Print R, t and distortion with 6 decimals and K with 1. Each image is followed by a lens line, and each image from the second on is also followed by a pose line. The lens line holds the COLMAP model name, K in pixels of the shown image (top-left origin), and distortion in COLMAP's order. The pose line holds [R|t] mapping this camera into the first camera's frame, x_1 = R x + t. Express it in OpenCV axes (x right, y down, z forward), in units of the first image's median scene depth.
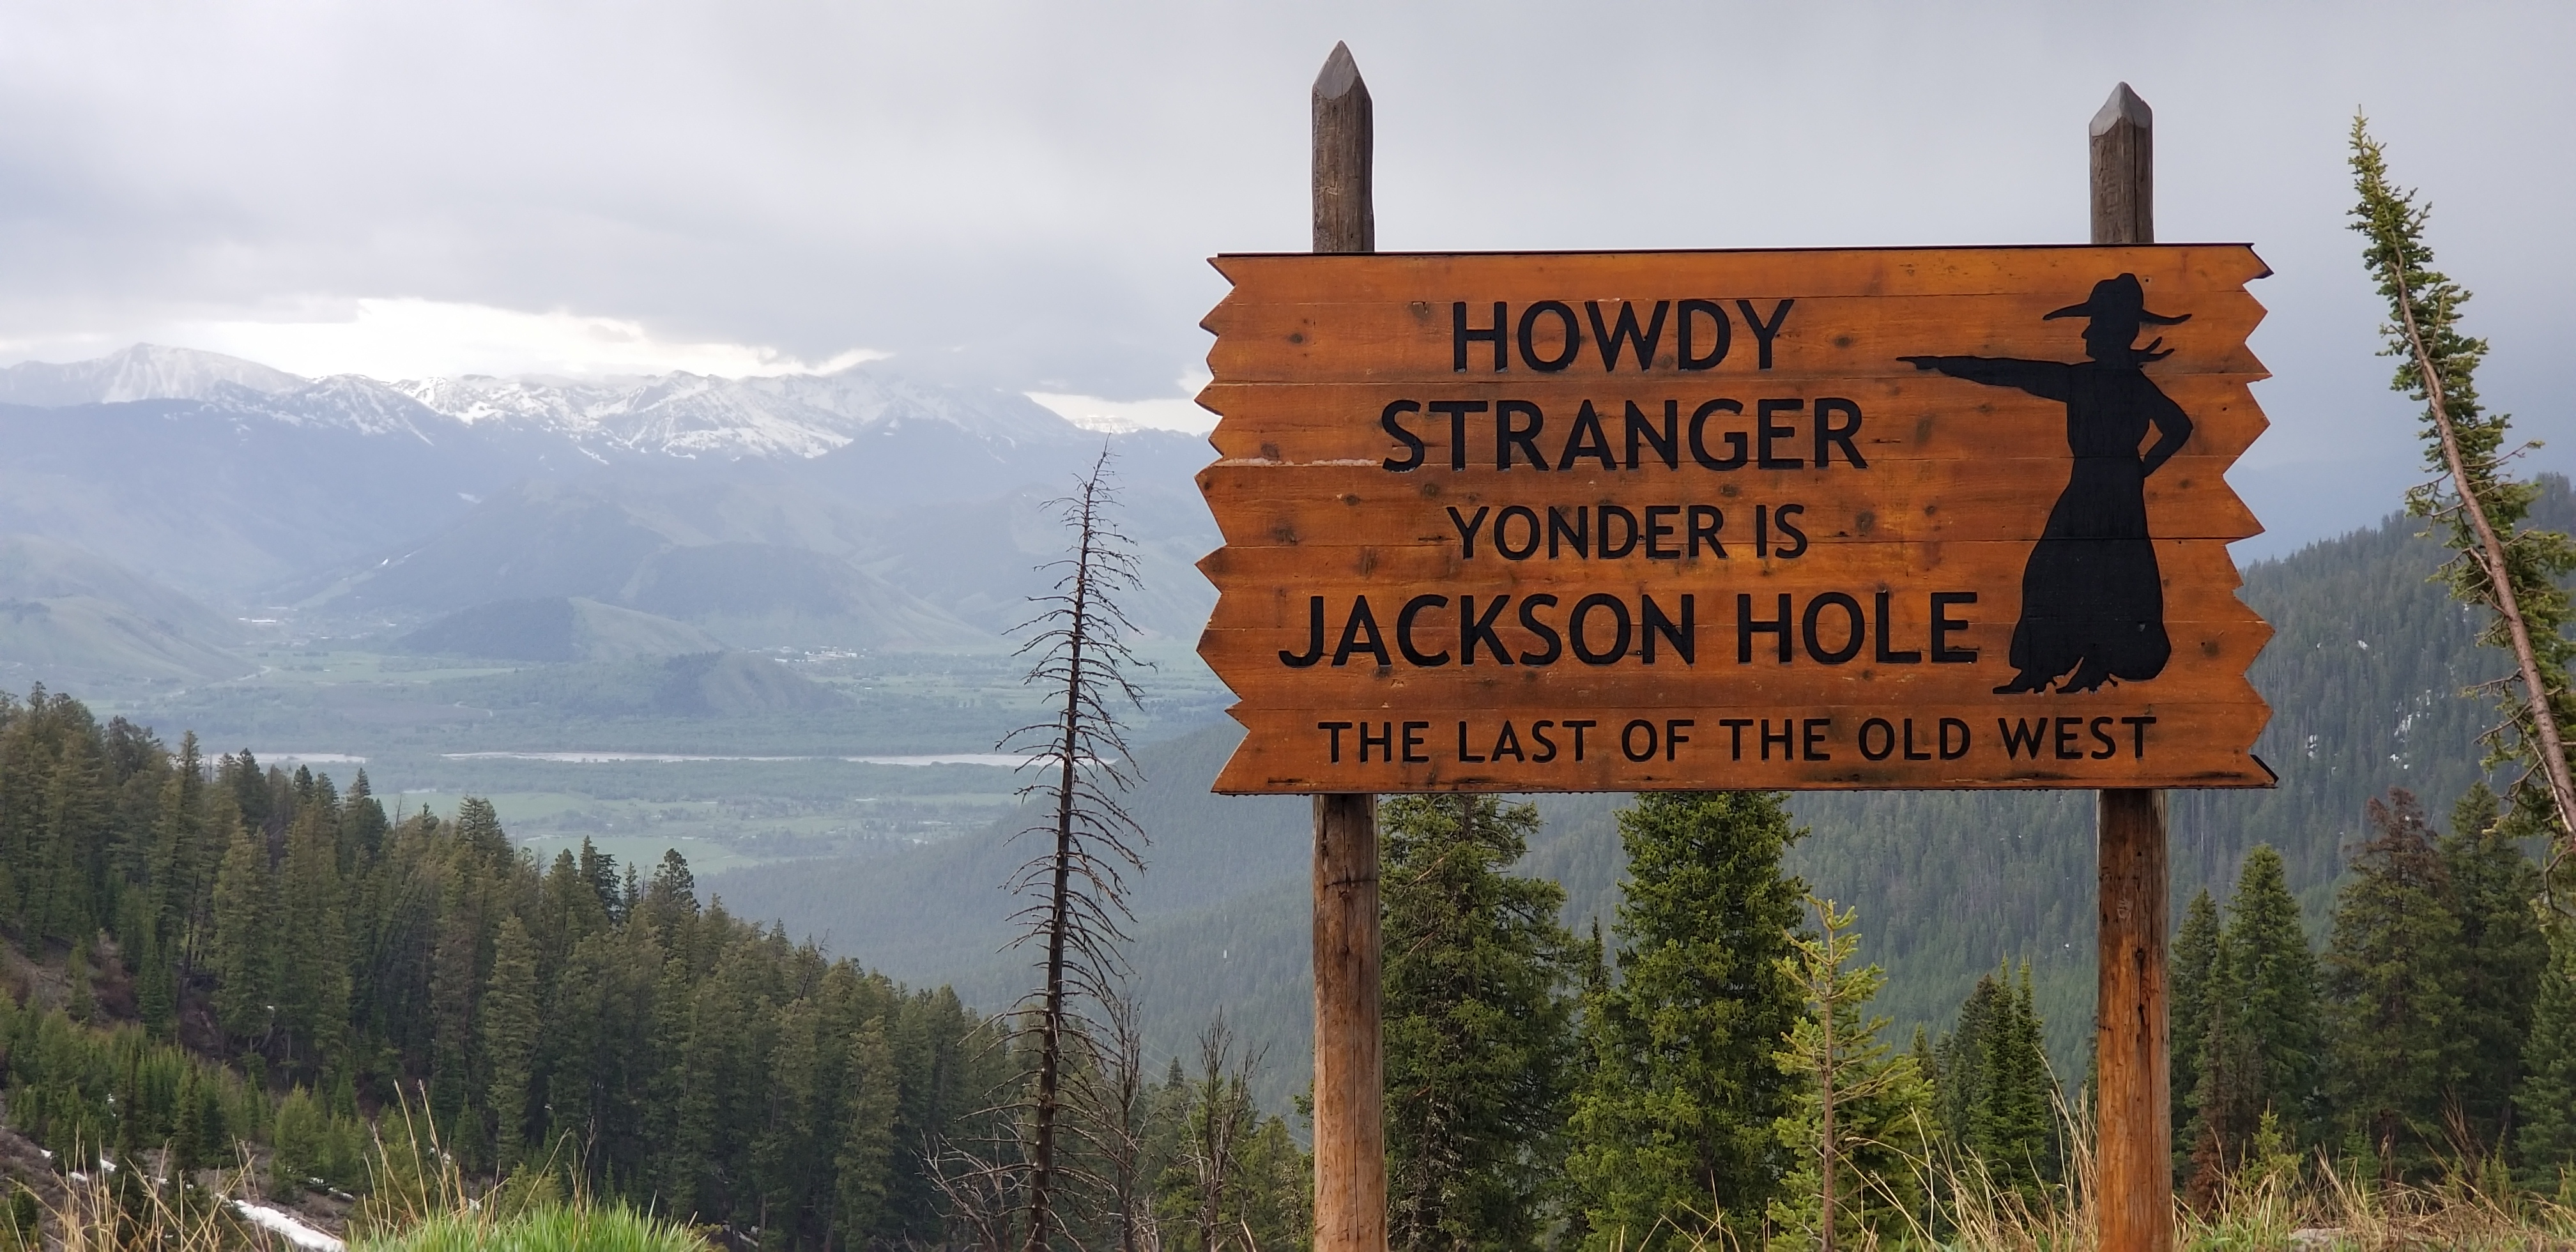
lens RADIAL K [[3715.6, 0, 1375.7], [0, 3715.6, 703.3], [0, 0, 1]] dist [0.043721, -0.087589]
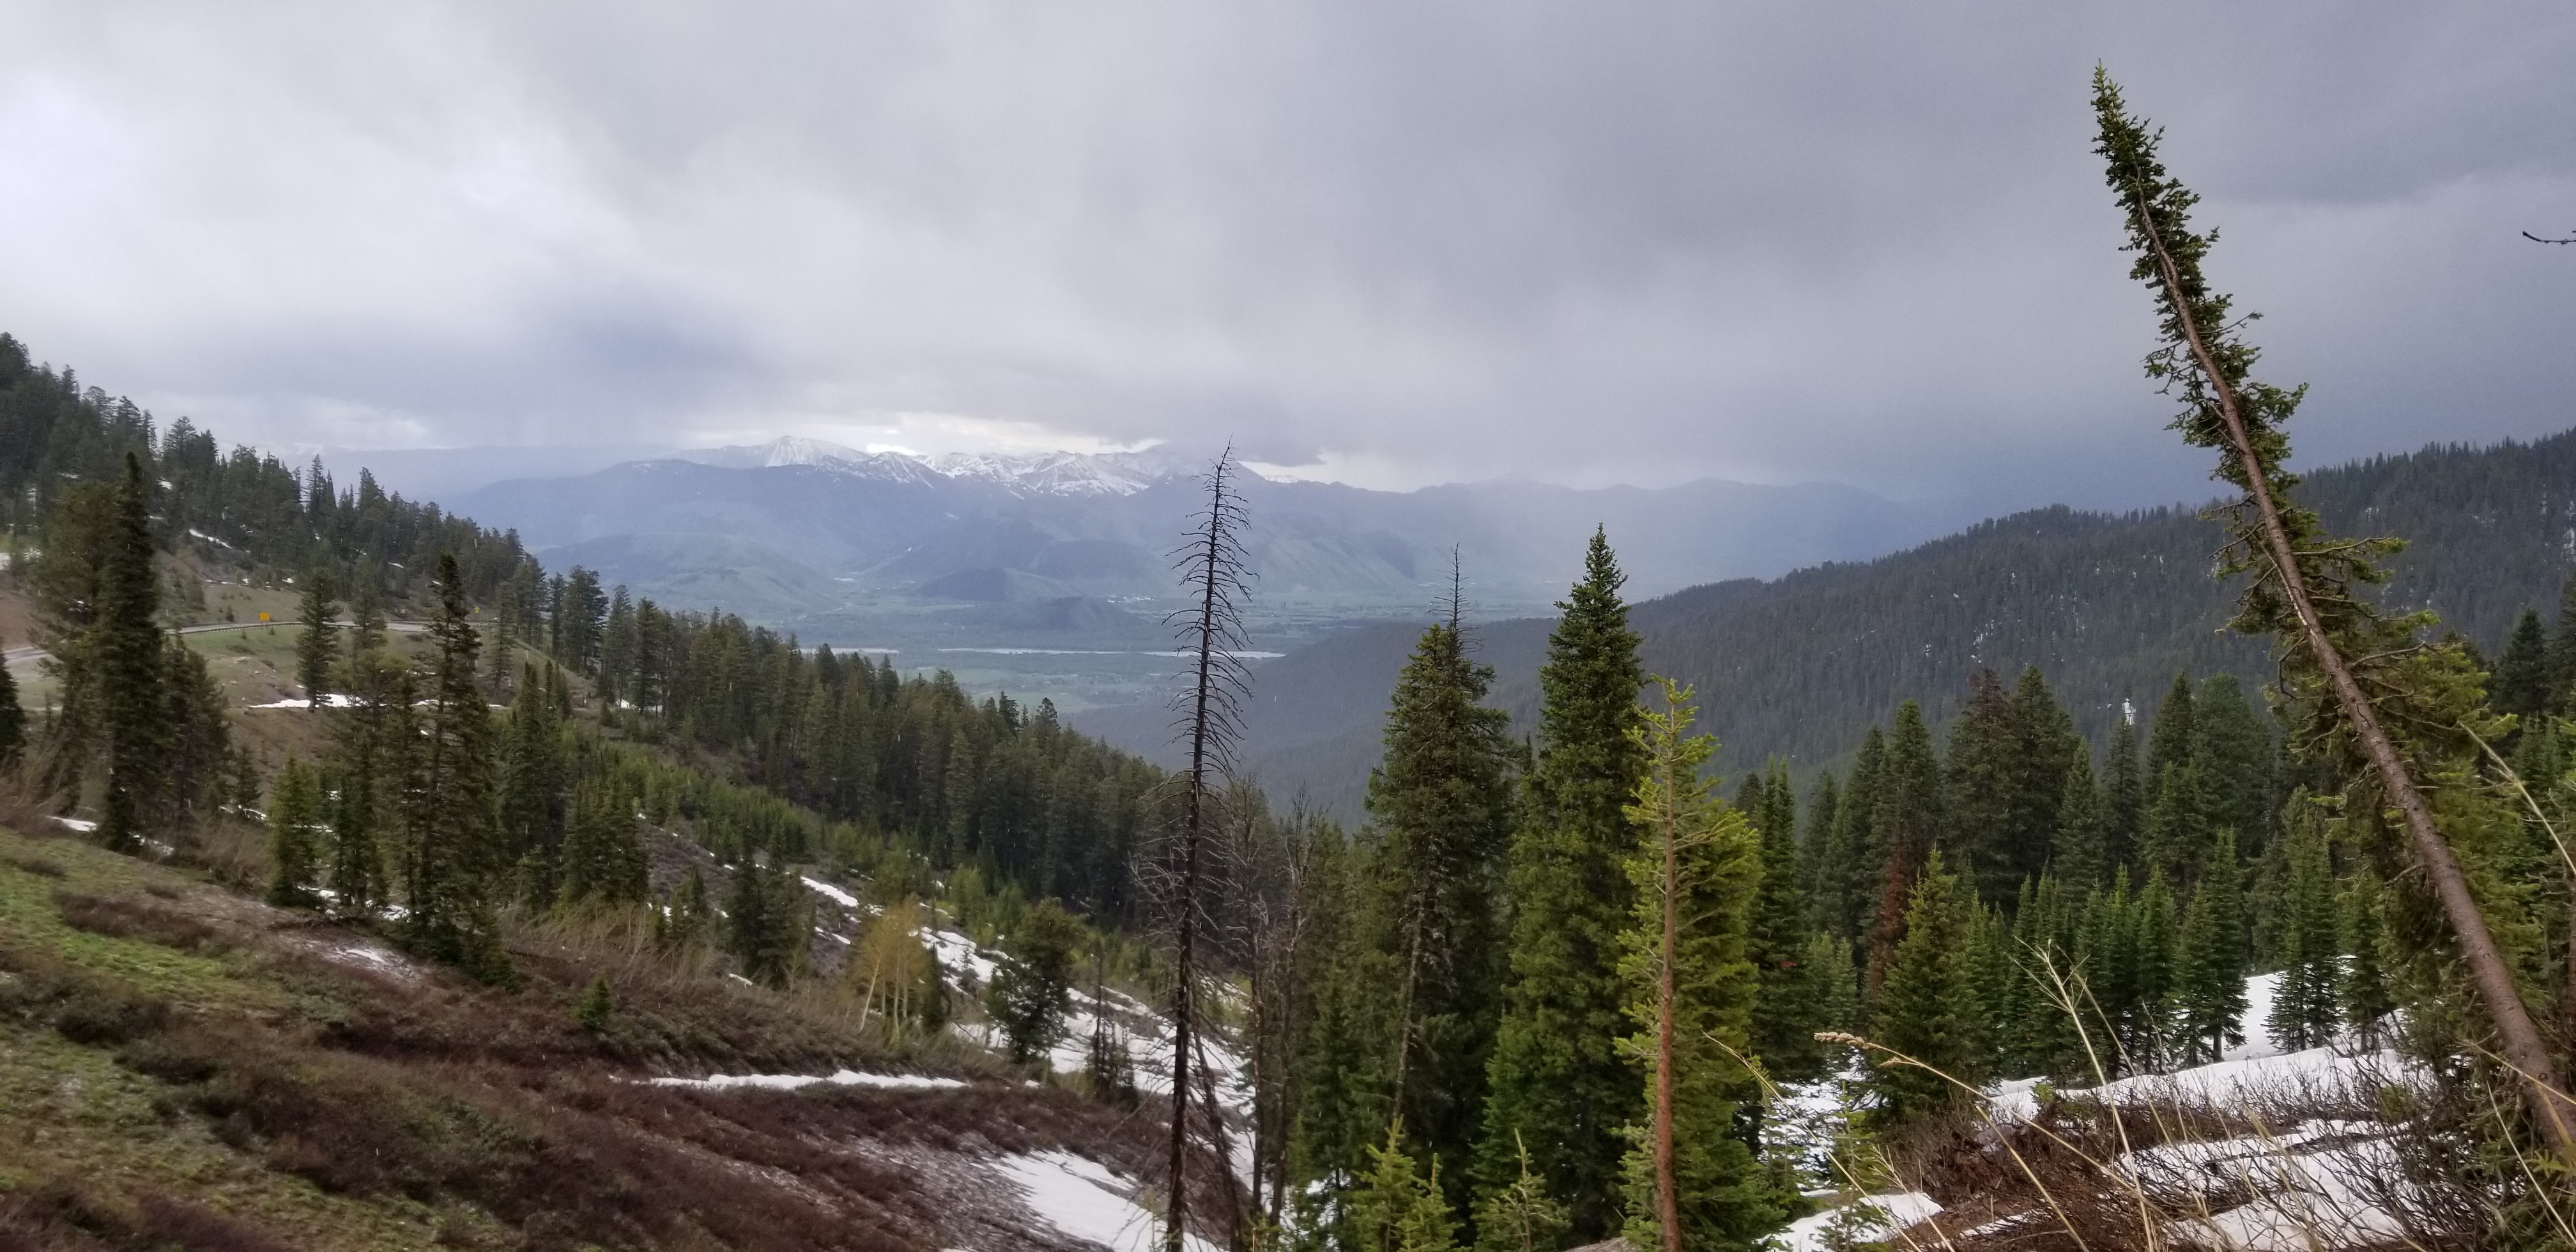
lens RADIAL K [[1975.8, 0, 1288.0], [0, 1975.8, 626.0], [0, 0, 1]] dist [0.010526, 0.001491]
pose [[0.997730, 0.005059, -0.067148, 0.011689], [-0.004961, 0.999986, 0.001618, 0.009951], [0.067155, -0.001281, 0.997742, 0.100478]]
